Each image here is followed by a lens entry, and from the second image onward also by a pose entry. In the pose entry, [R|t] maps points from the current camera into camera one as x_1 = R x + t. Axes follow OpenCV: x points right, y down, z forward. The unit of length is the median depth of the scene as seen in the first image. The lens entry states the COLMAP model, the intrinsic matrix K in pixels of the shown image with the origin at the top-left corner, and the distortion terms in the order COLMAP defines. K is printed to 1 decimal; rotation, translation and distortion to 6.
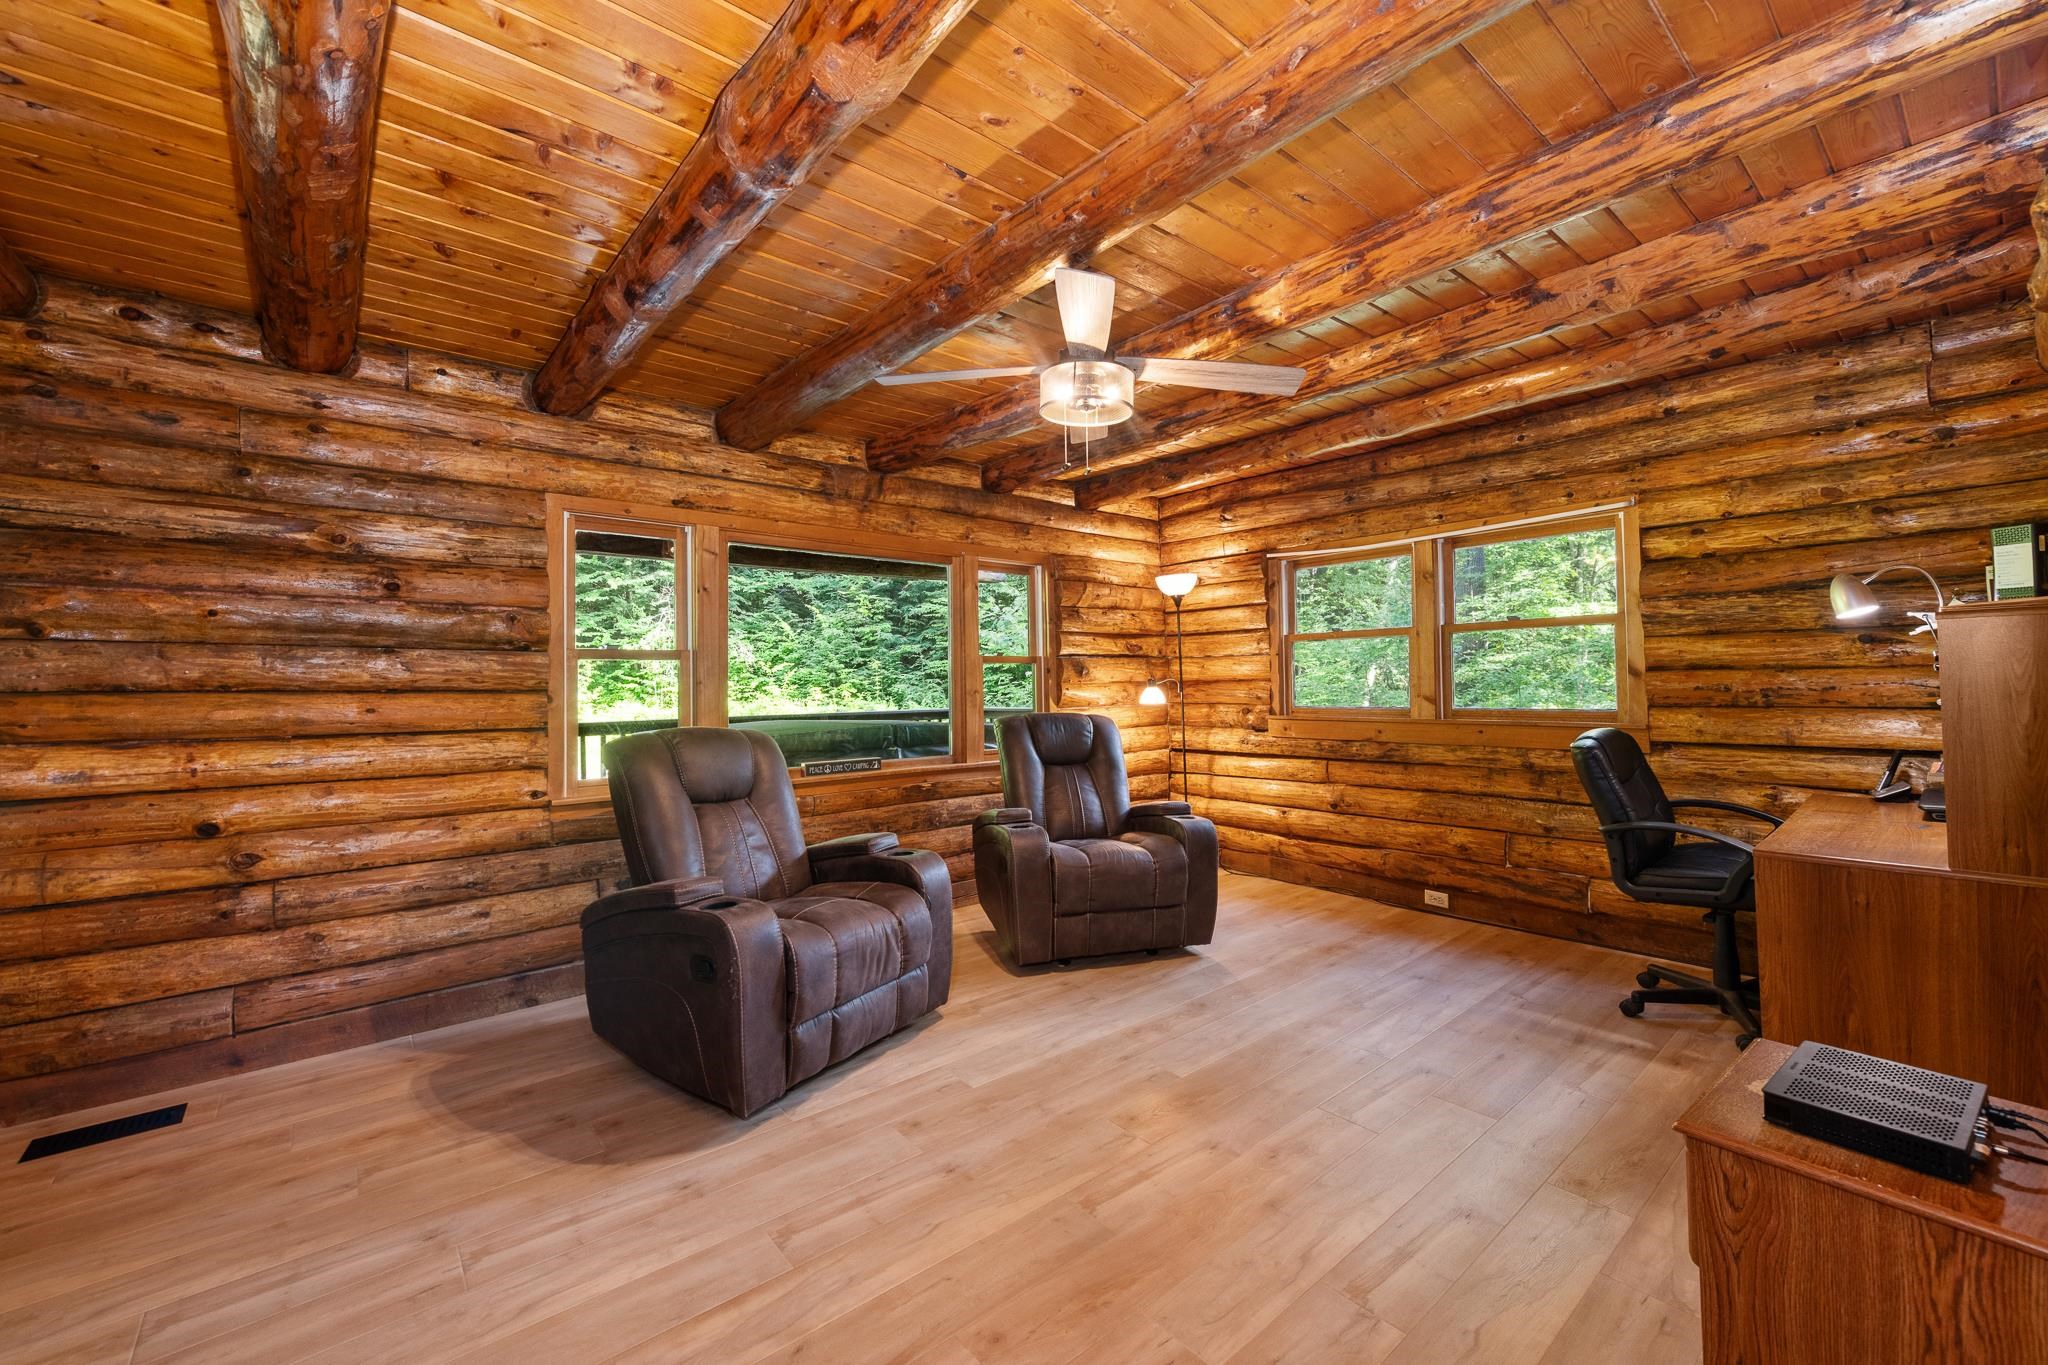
lens RADIAL K [[813.0, 0, 1031.3], [0, 813.0, 670.9], [0, 0, 1]] dist [0.016584, -0.007577]
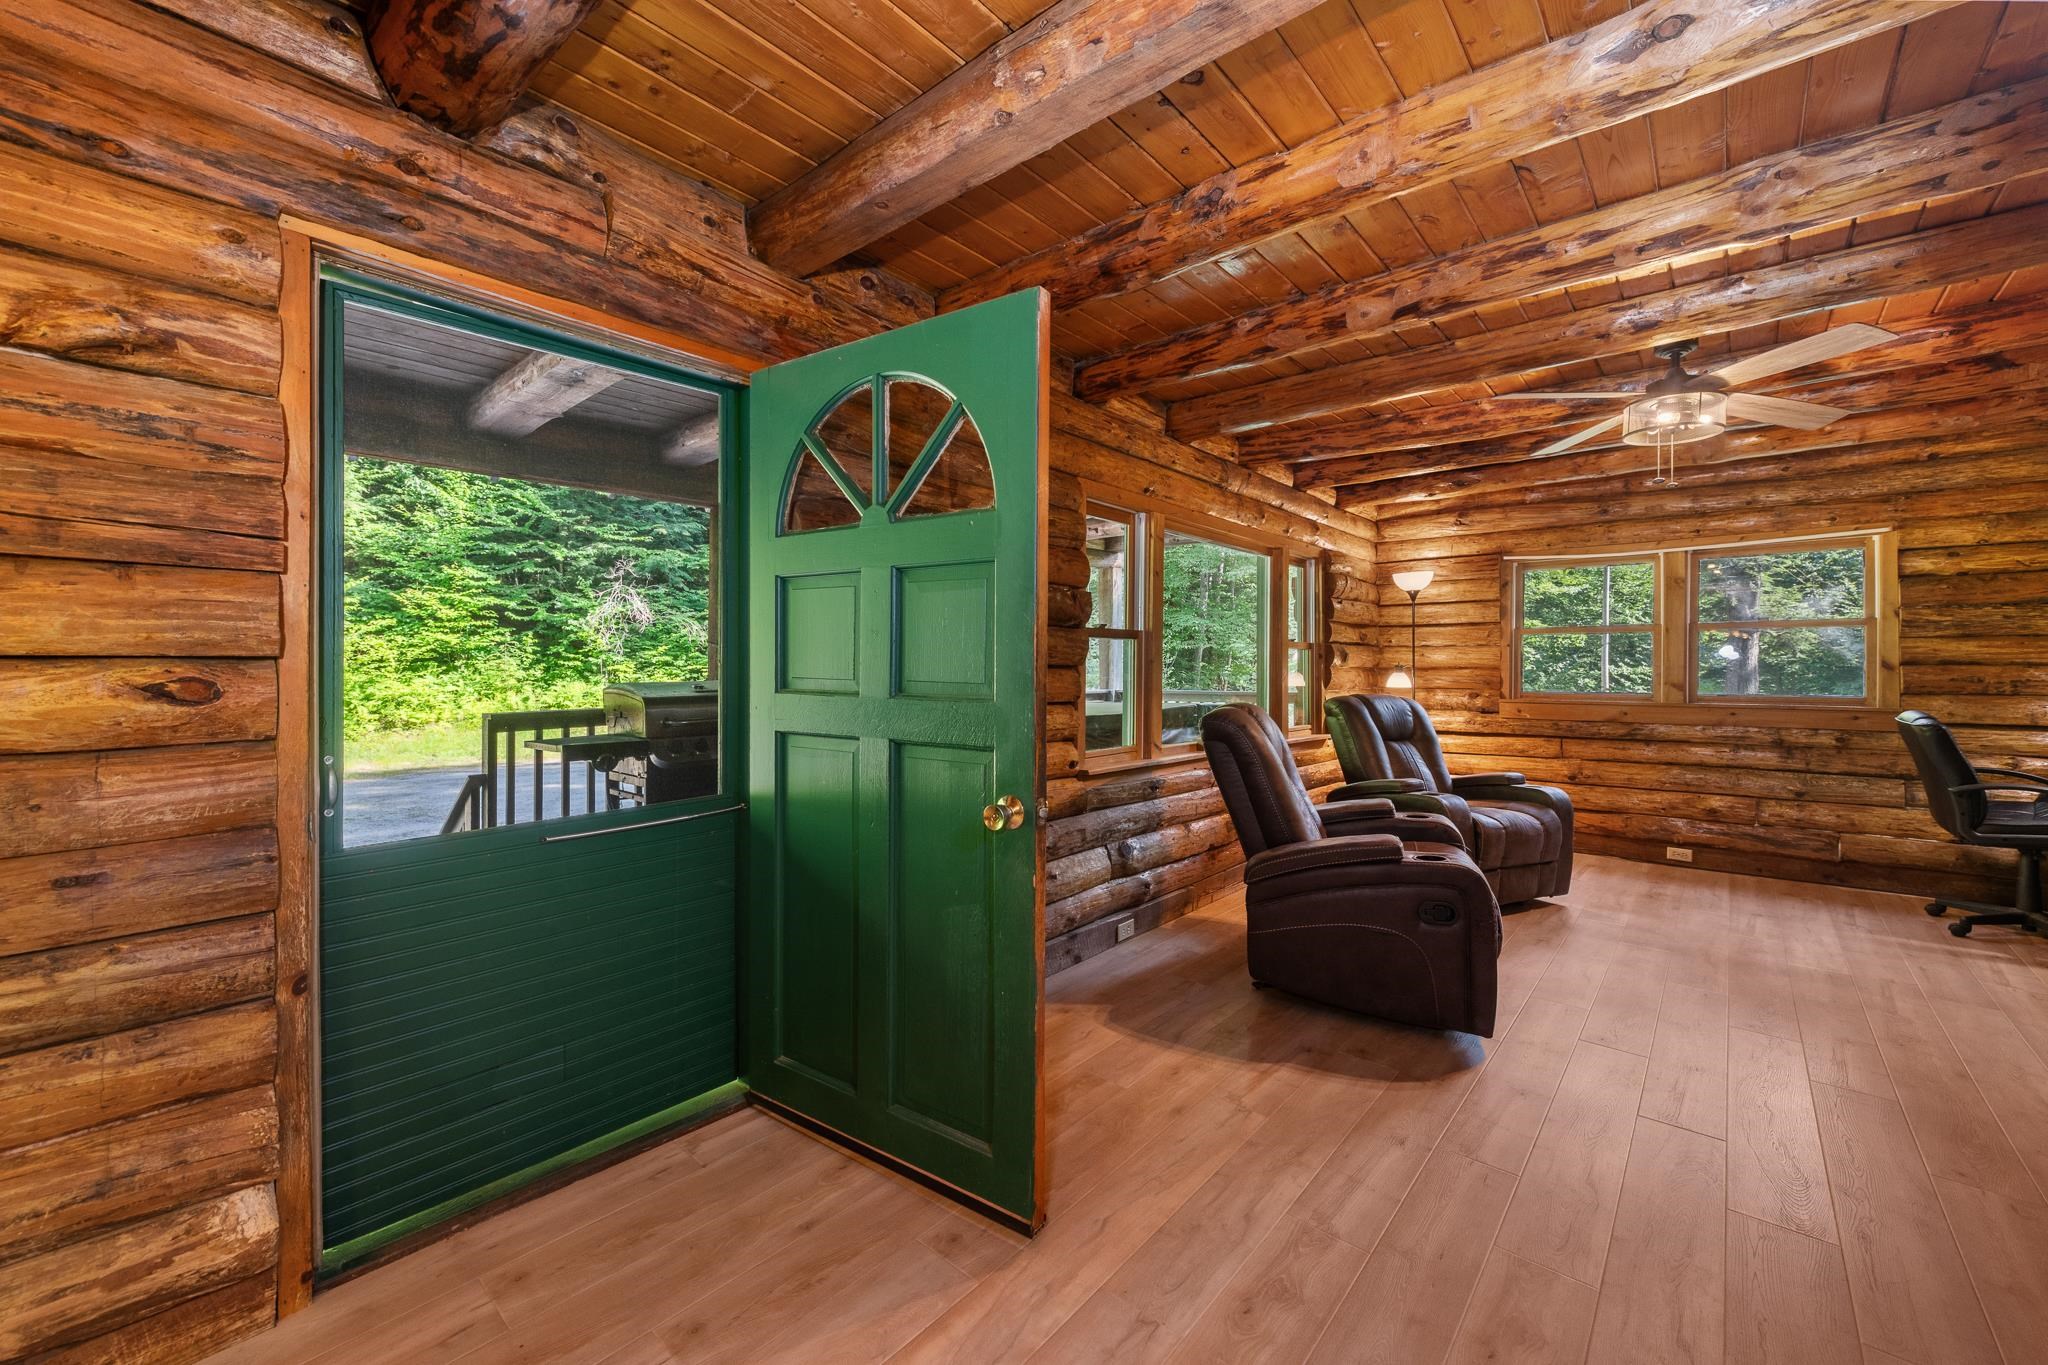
lens RADIAL K [[803.1, 0, 1025.4], [0, 803.1, 672.4], [0, 0, 1]] dist [0.015196, -0.005550]
pose [[0.988170, 0.015333, 0.152591, -0.665930], [-0.018289, 0.999671, 0.017989, 0.011923], [-0.152265, -0.020566, 0.988126, -0.009819]]
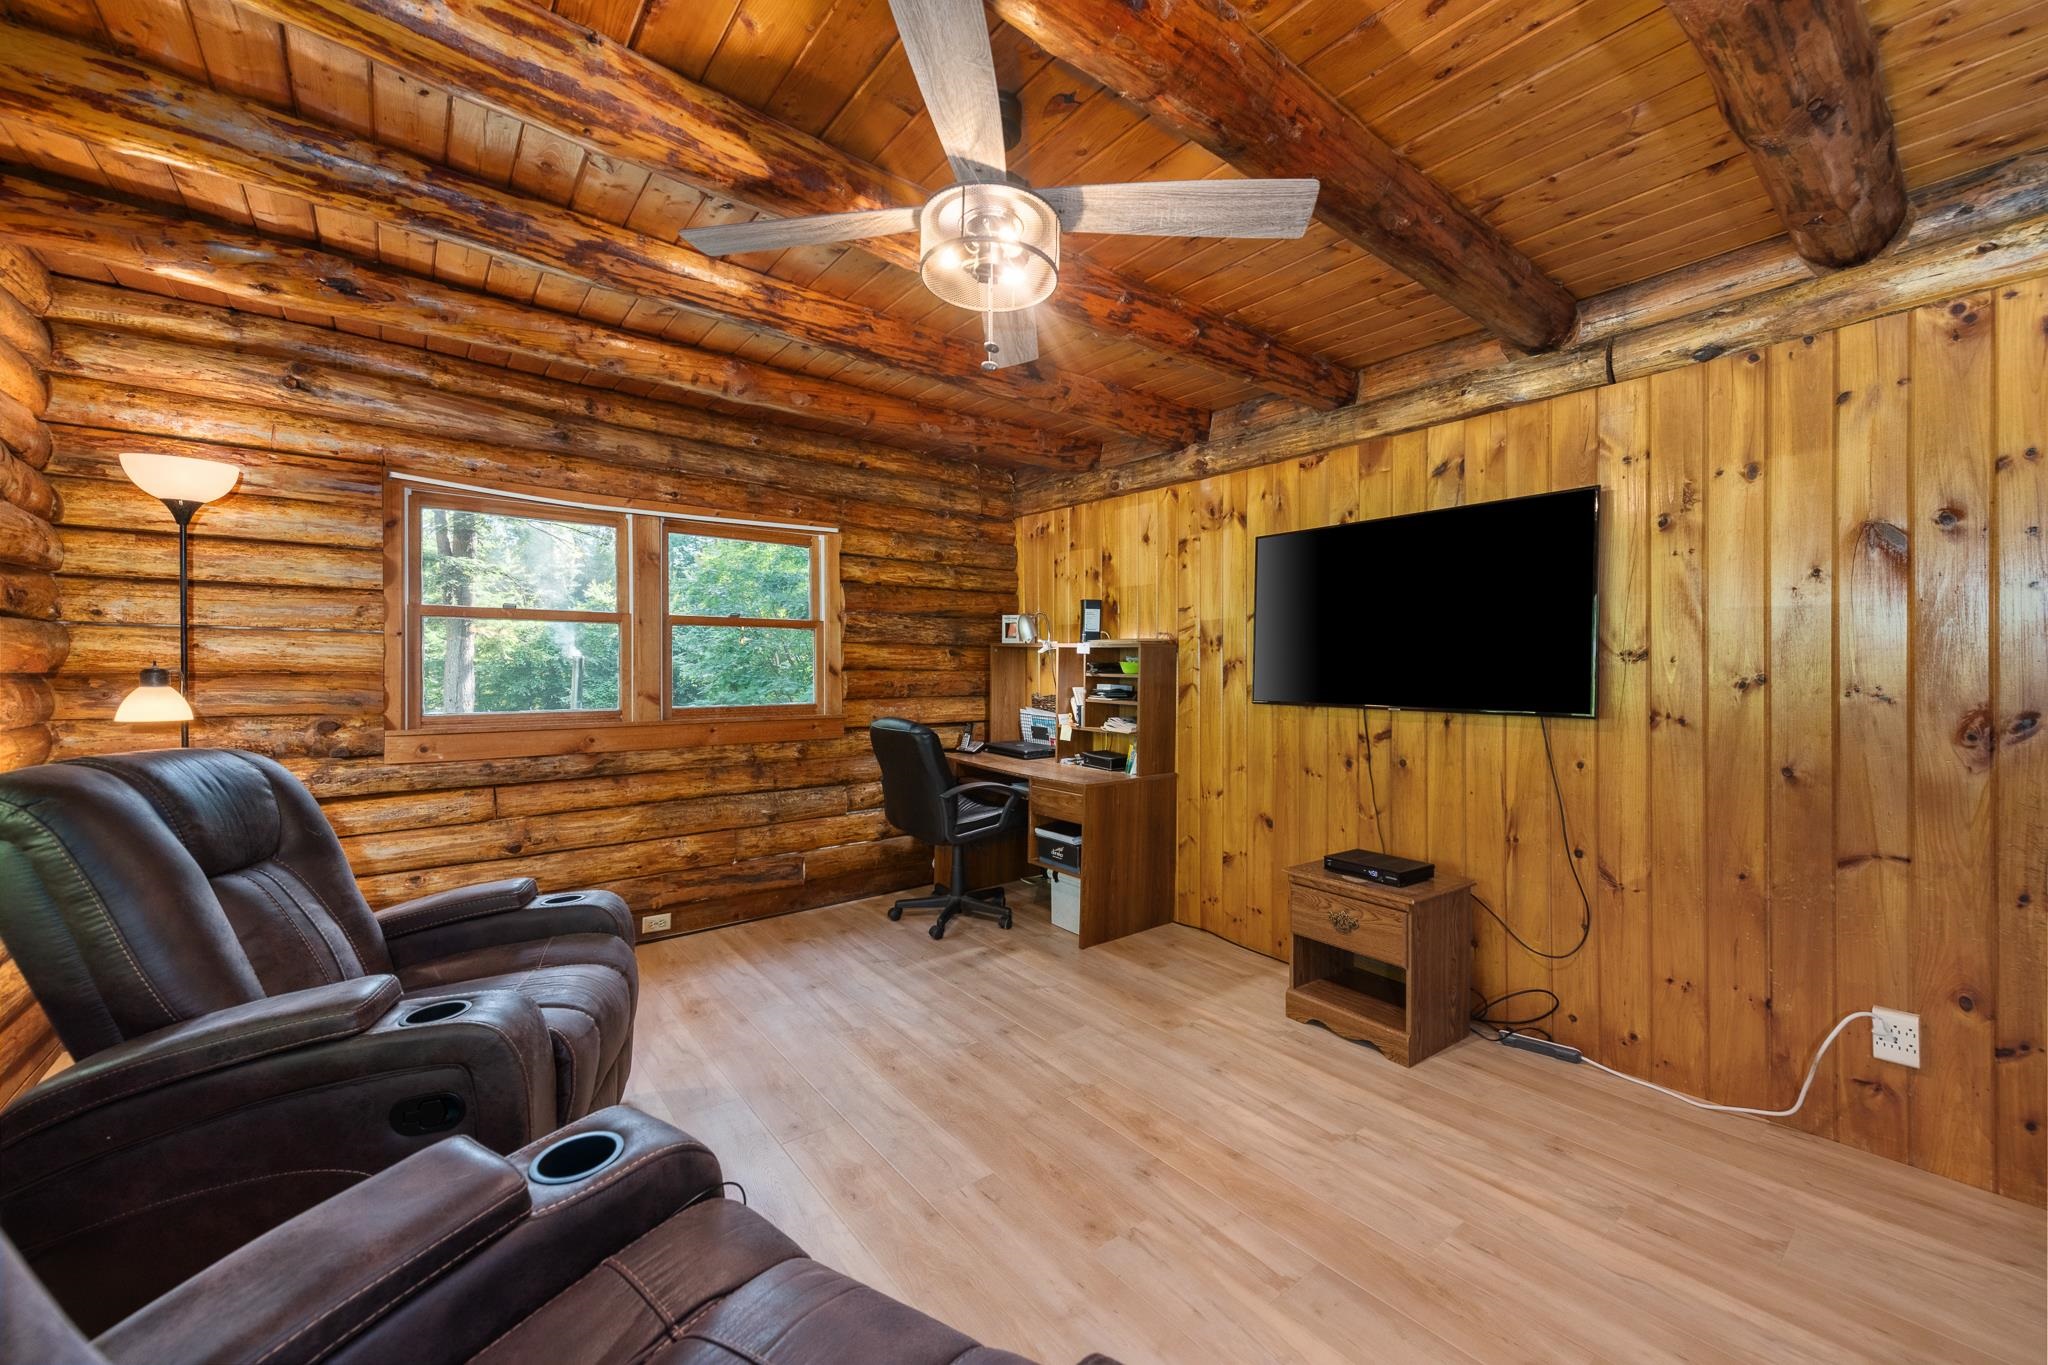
lens RADIAL K [[799.9, 0, 1029.3], [0, 799.9, 677.9], [0, 0, 1]] dist [0.023659, -0.007163]
pose [[0.030953, 0.007011, 0.999496, -0.390045], [-0.016251, 0.999847, -0.006510, 0.013042], [-0.999389, -0.016042, 0.031062, 0.611699]]
